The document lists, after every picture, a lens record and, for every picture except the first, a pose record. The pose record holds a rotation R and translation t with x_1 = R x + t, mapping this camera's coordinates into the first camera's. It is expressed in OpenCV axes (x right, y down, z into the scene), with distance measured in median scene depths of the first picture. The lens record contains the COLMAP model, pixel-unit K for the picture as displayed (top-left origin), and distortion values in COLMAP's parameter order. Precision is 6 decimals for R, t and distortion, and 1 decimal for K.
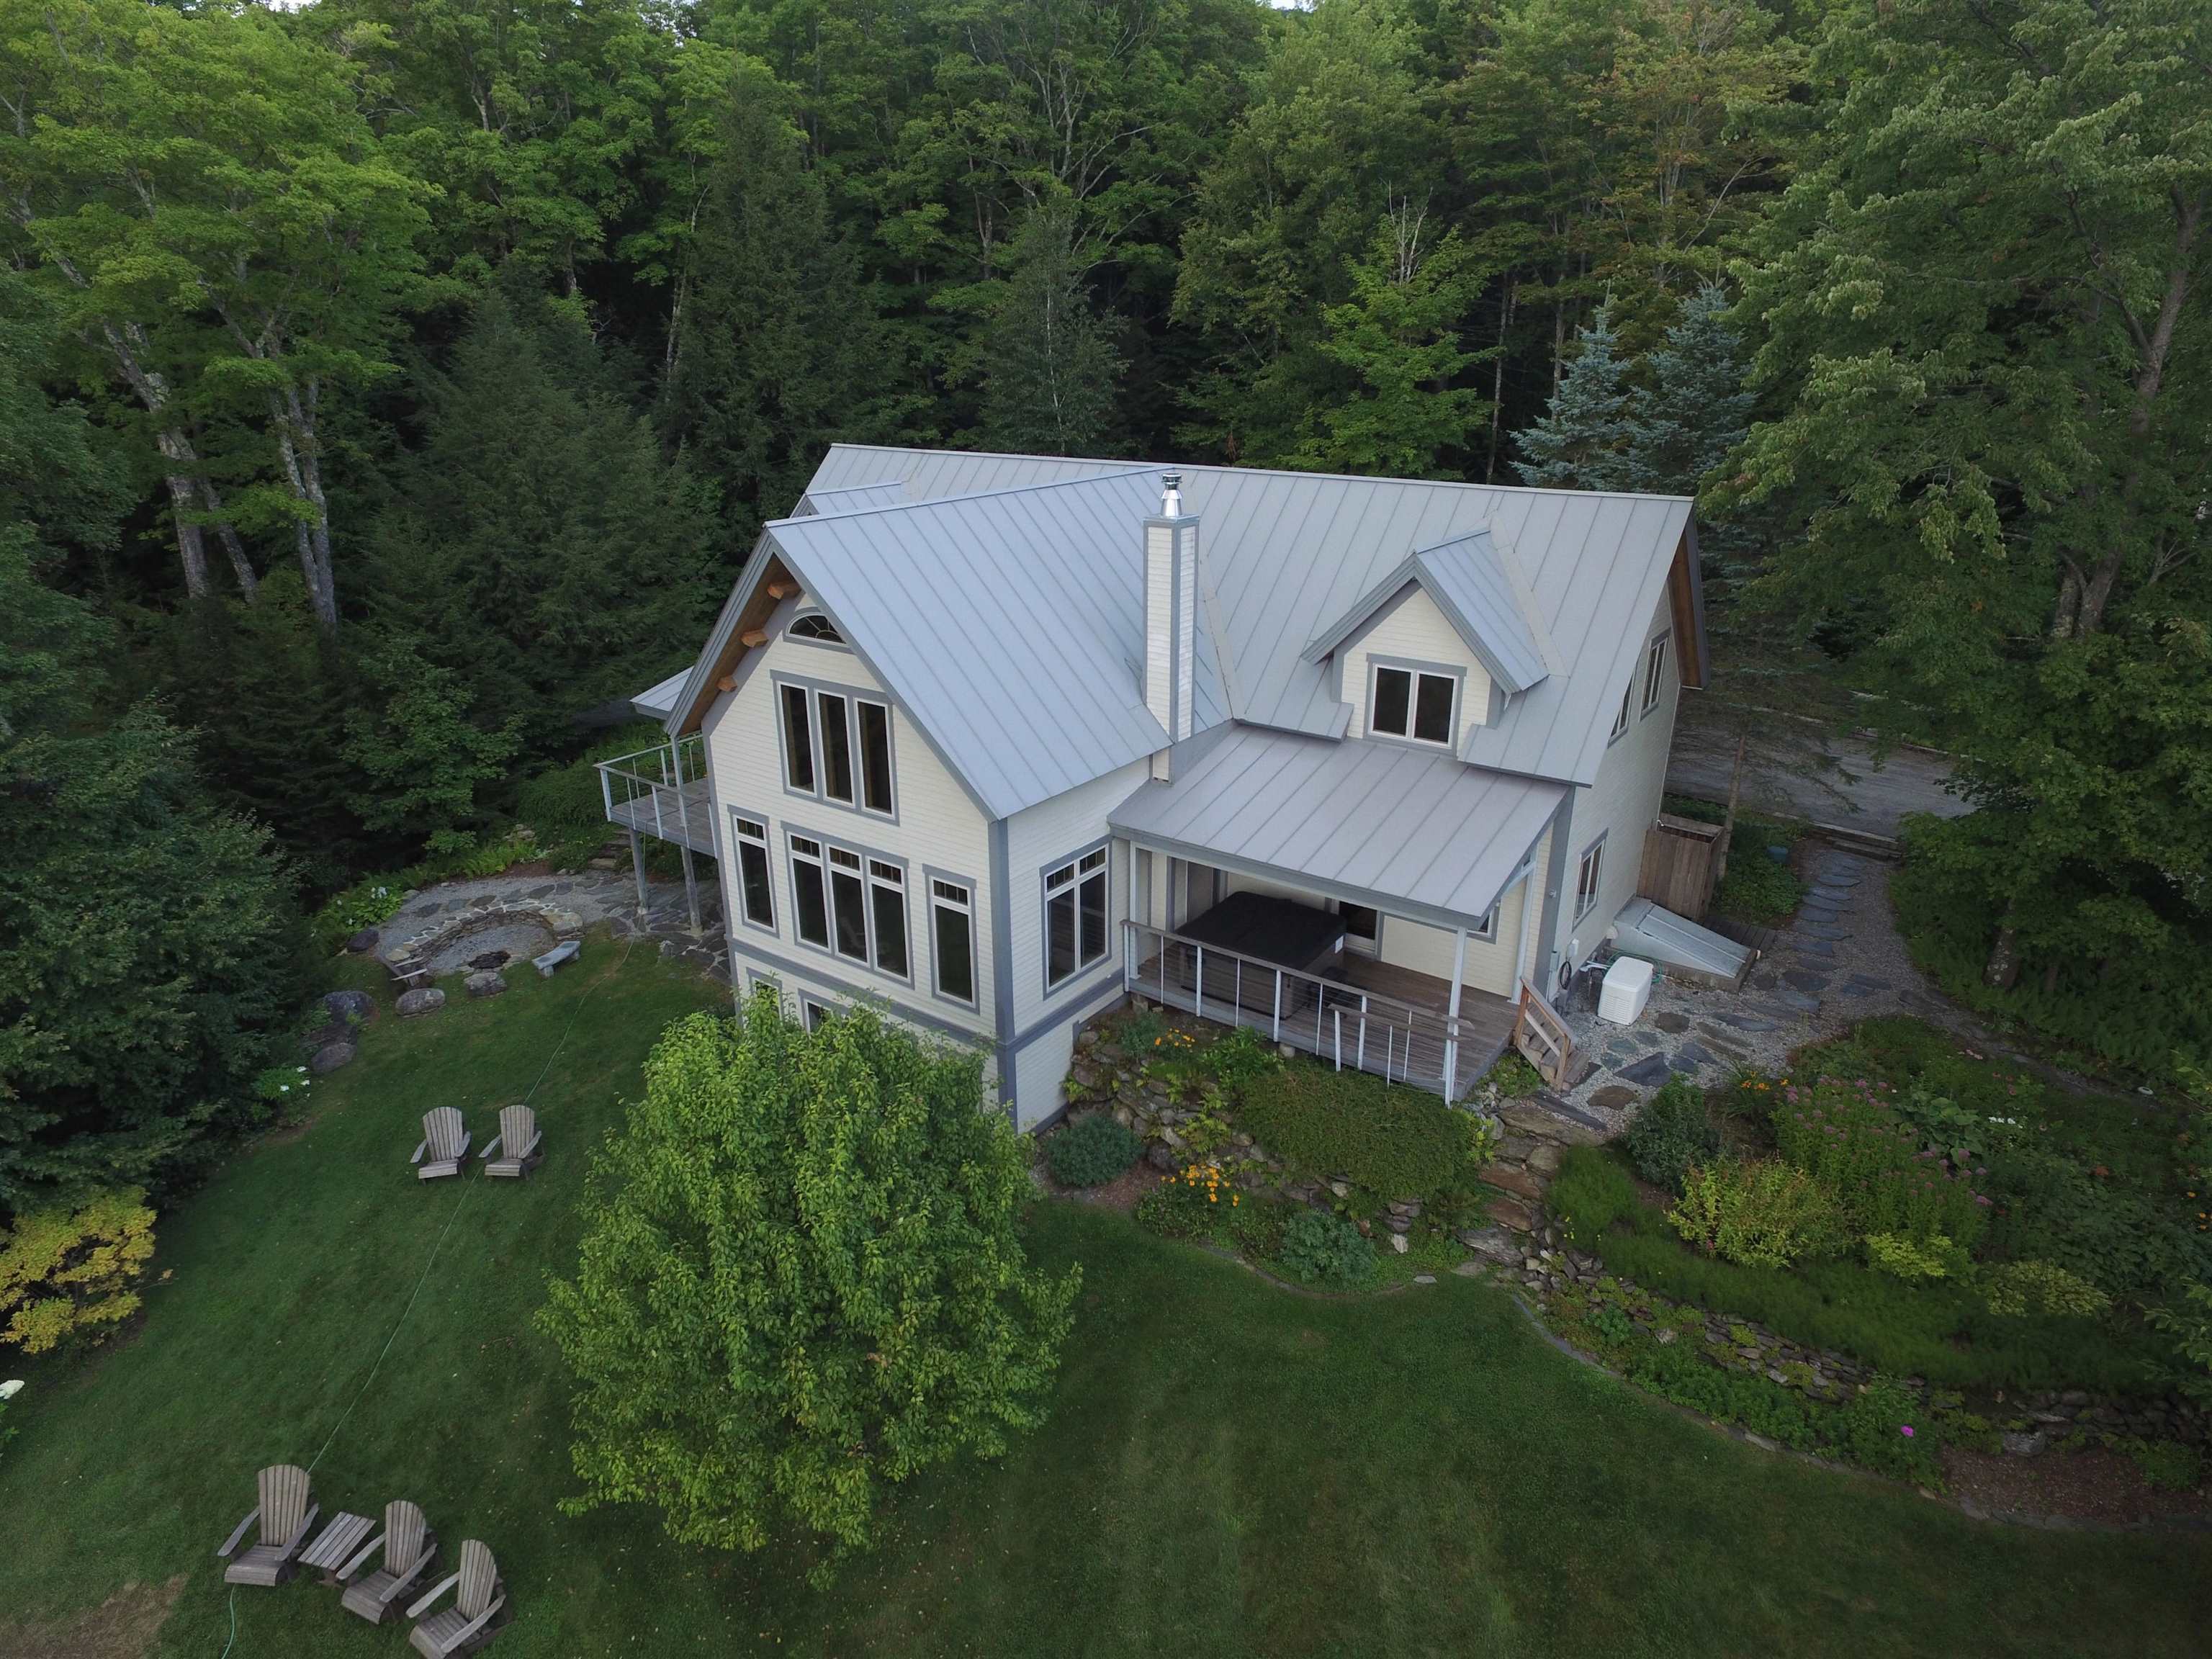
lens RADIAL K [[1281.4, 0, 1098.4], [0, 1281.4, 790.7], [0, 0, 1]] dist [0.000461, 0.002650]
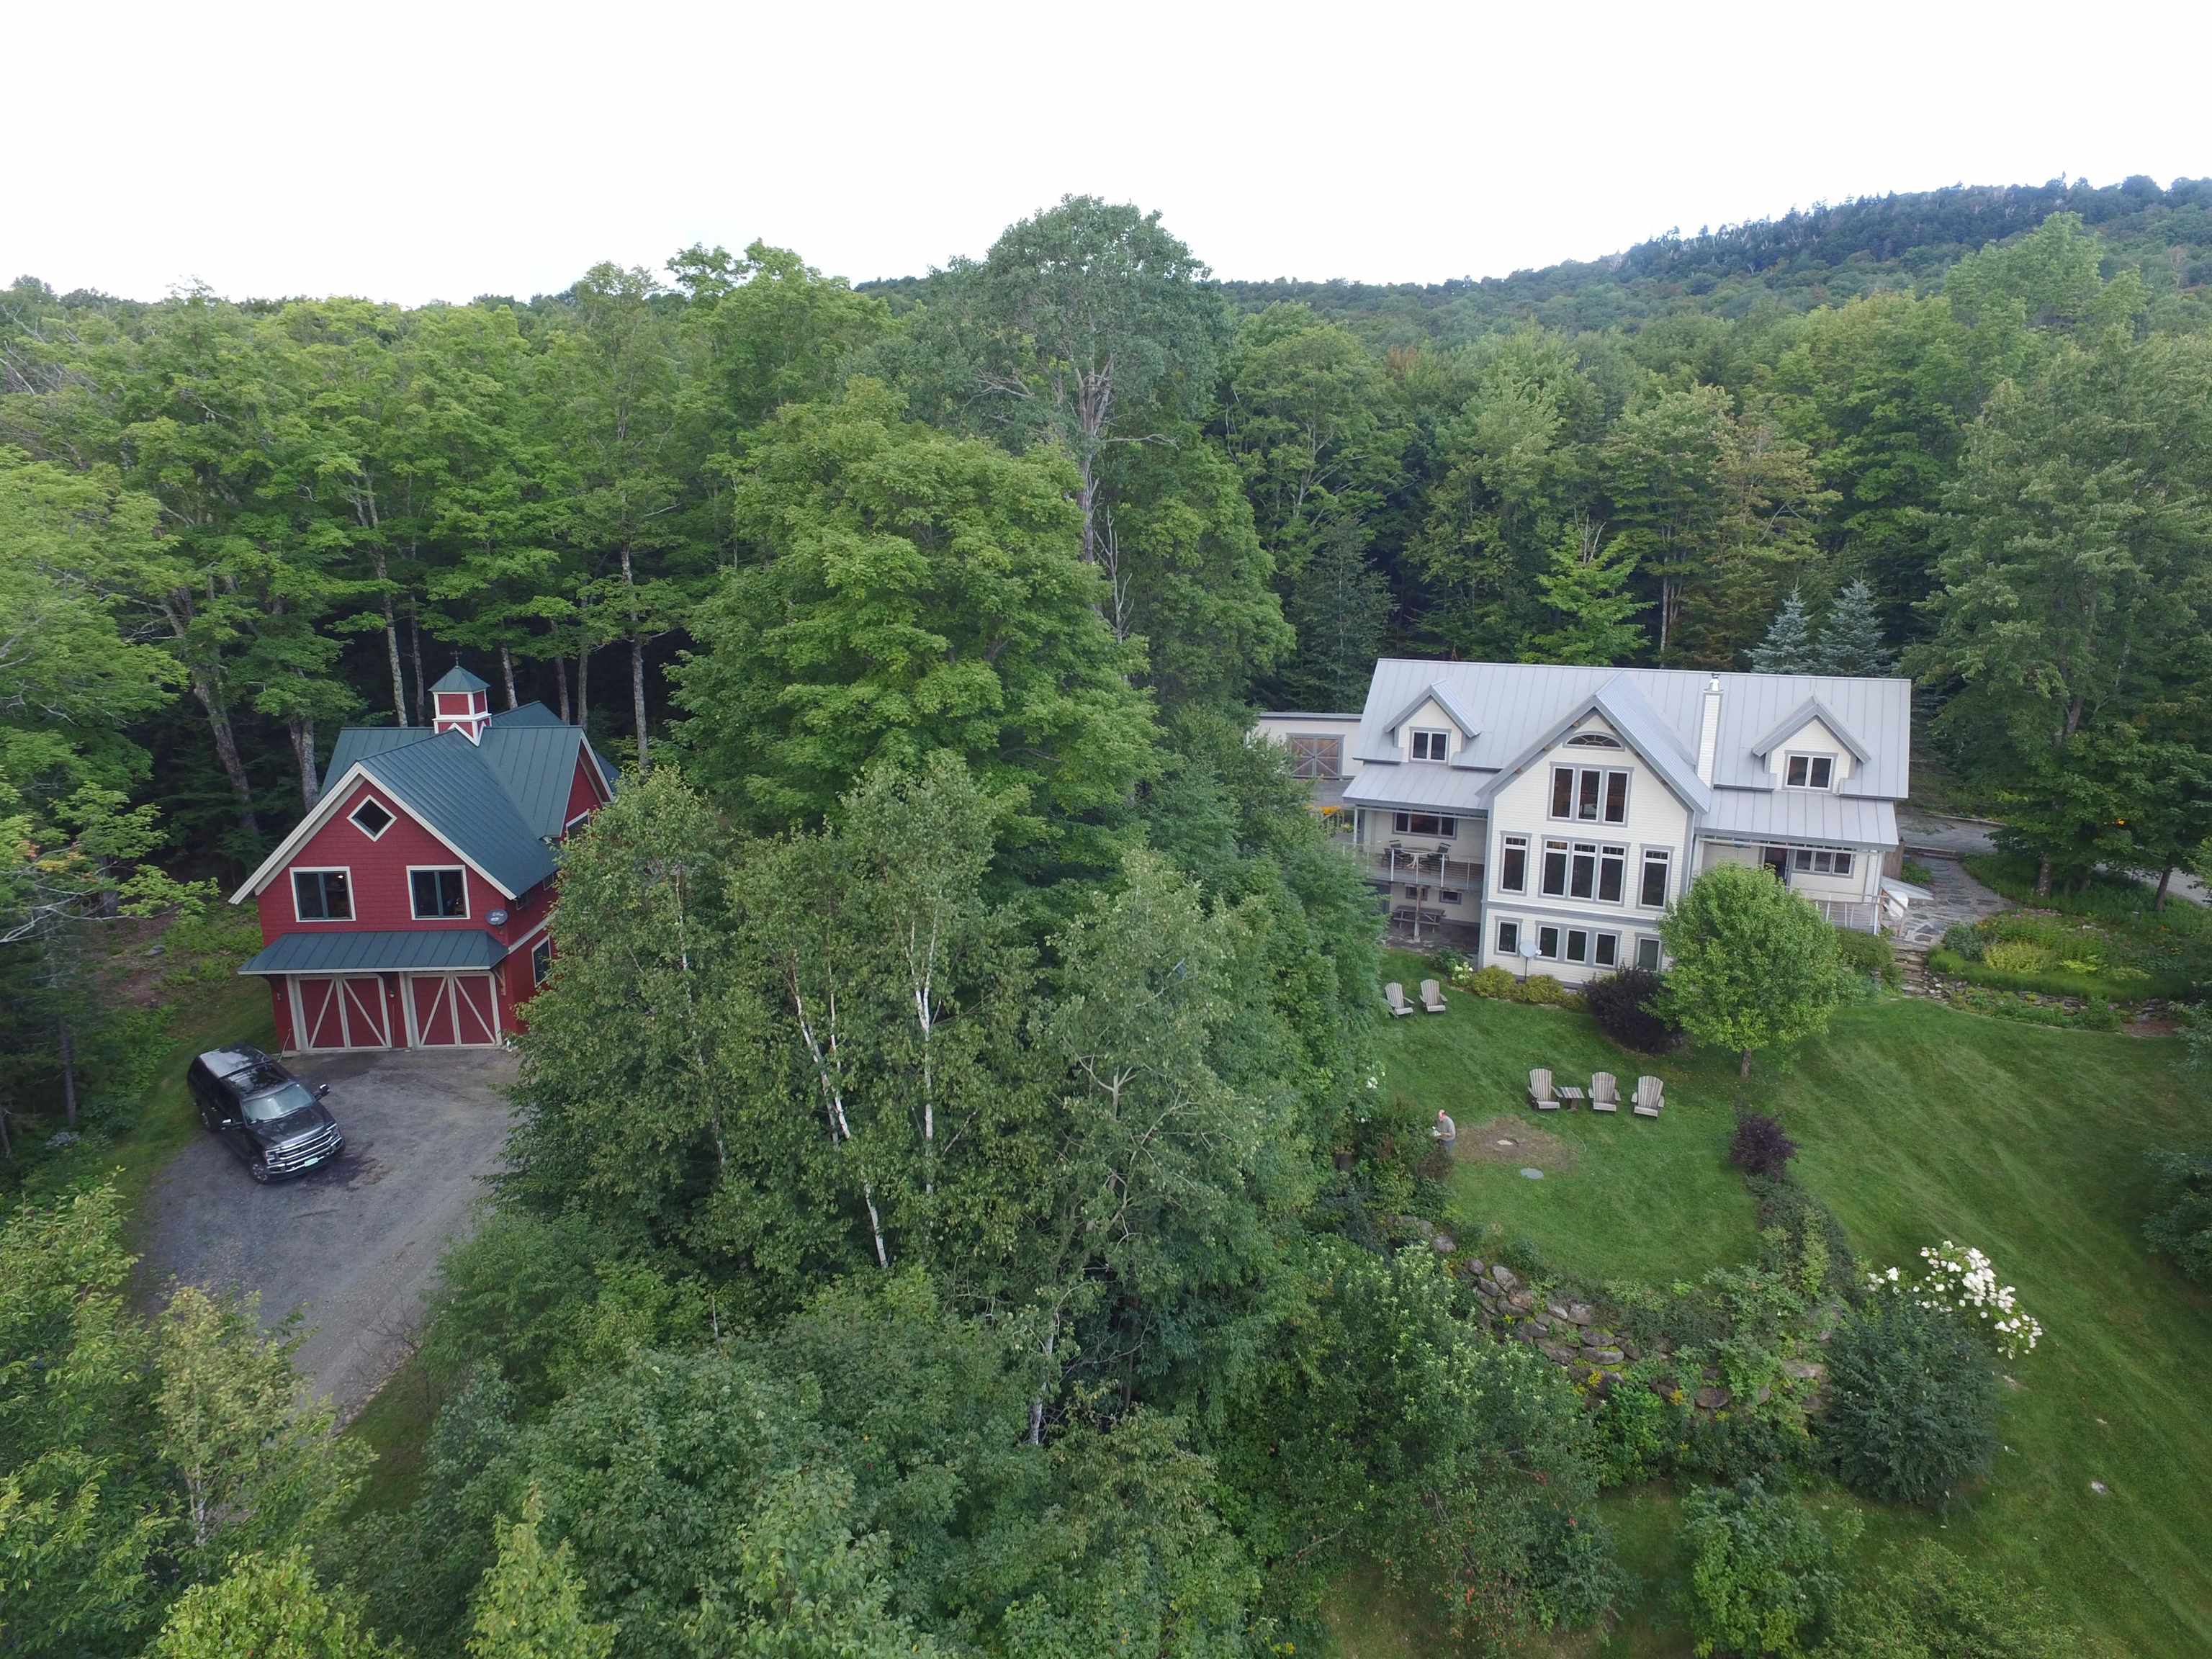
lens RADIAL K [[1246.7, 0, 1097.6], [0, 1246.7, 823.5], [0, 0, 1]] dist [-0.020407, 0.020762]
pose [[0.986222, -0.029826, 0.162713, -1.320805], [0.050418, 0.991009, -0.123935, 0.226024], [-0.157554, 0.130432, 0.978859, -0.895862]]
